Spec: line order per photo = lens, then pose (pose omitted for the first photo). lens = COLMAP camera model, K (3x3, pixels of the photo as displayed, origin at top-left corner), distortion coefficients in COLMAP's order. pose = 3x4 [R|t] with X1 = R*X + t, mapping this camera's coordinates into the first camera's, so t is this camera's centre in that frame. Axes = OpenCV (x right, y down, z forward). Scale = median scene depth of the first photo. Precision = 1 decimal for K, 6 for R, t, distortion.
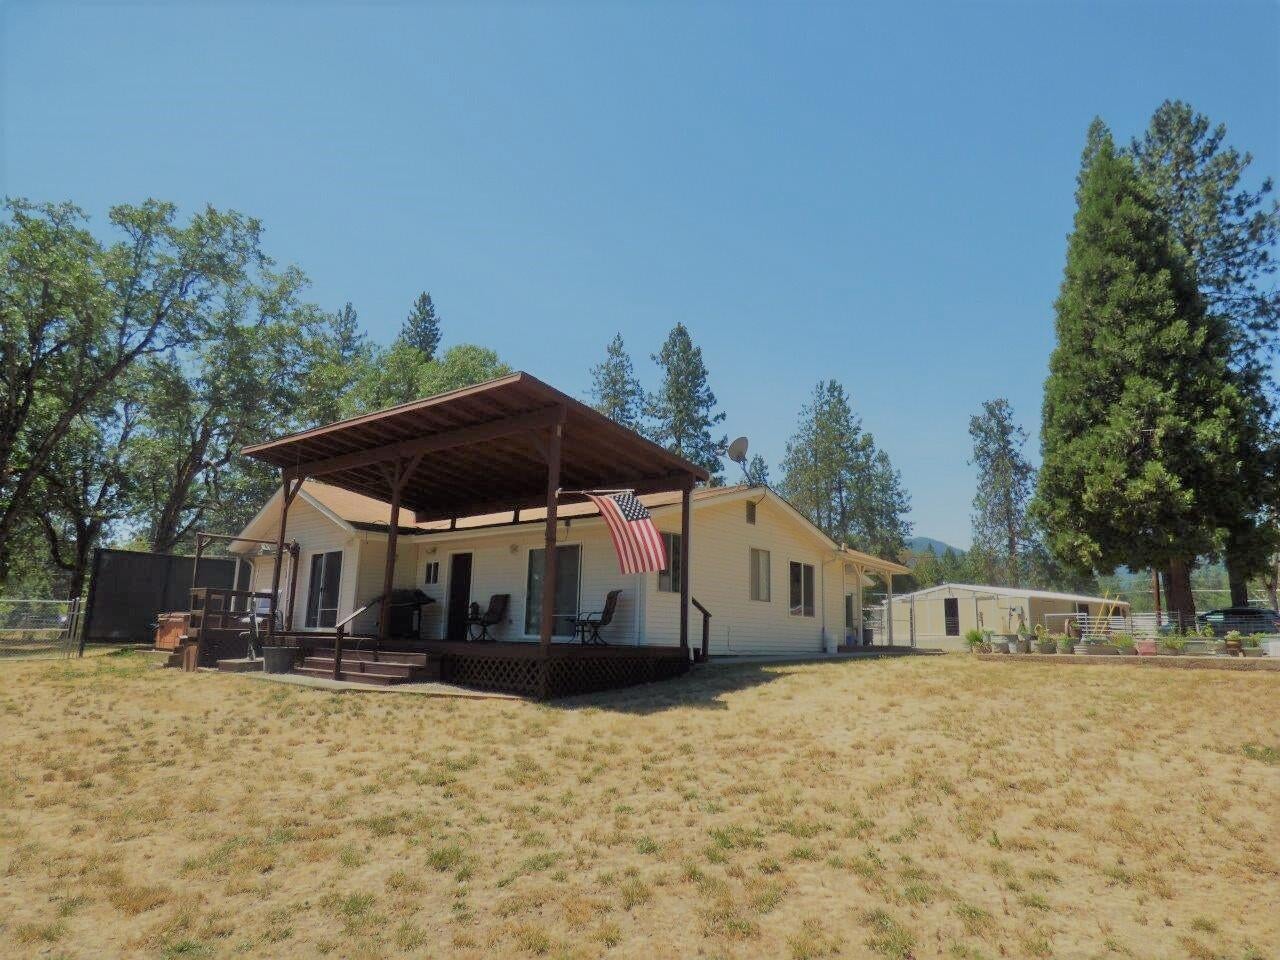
lens RADIAL K [[797.1, 0, 640.0], [0, 797.1, 480.0], [0, 0, 1]] dist [0.003913, 0.000081]
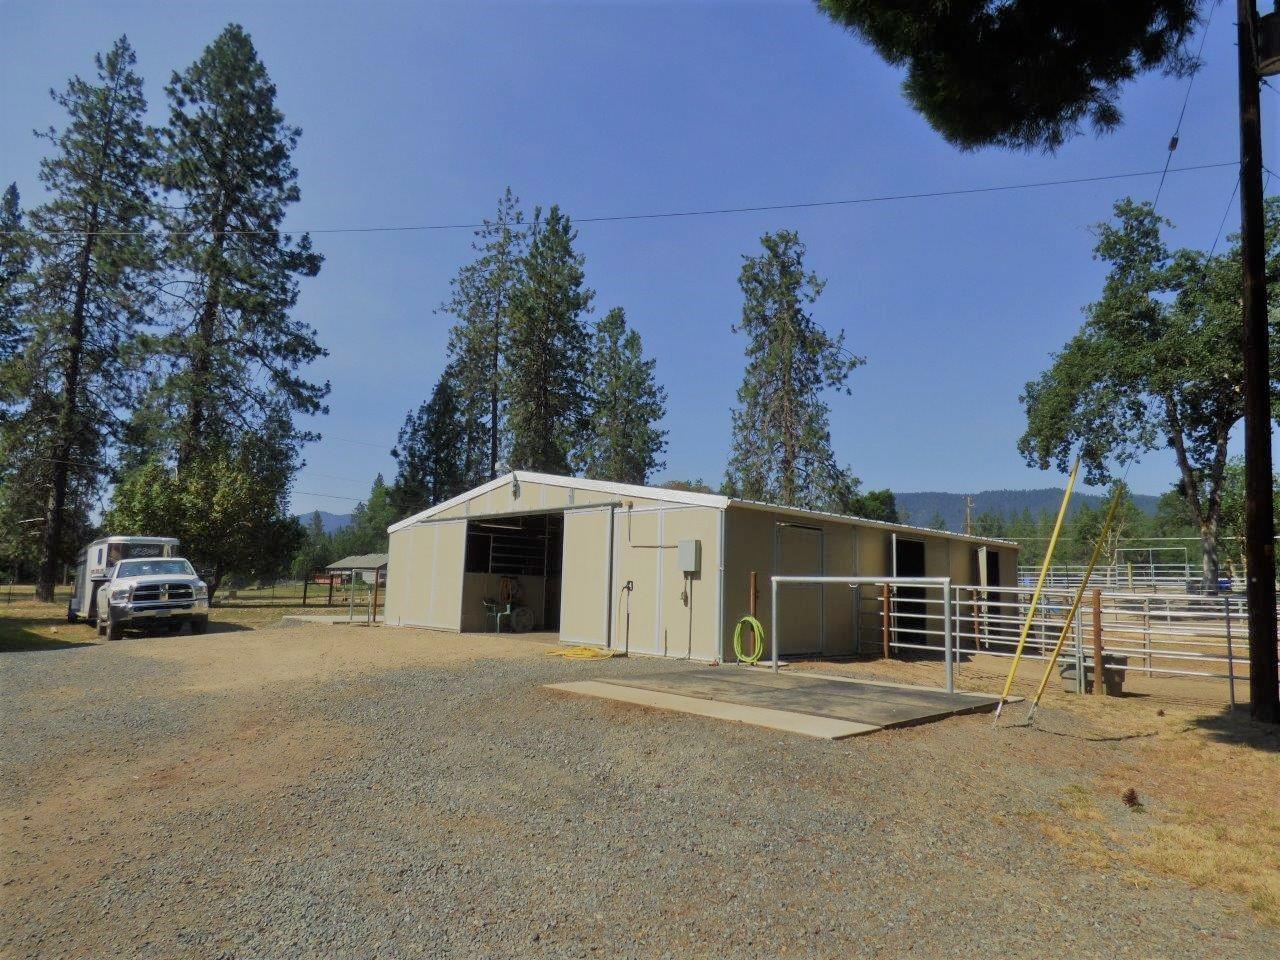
lens RADIAL K [[797.1, 0, 640.0], [0, 797.1, 480.0], [0, 0, 1]] dist [0.003913, 0.000081]
pose [[0.977972, 0.033817, 0.205977, 0.211986], [-0.046985, 0.997129, 0.059377, 0.063700], [-0.203377, -0.067746, 0.976754, 0.387864]]
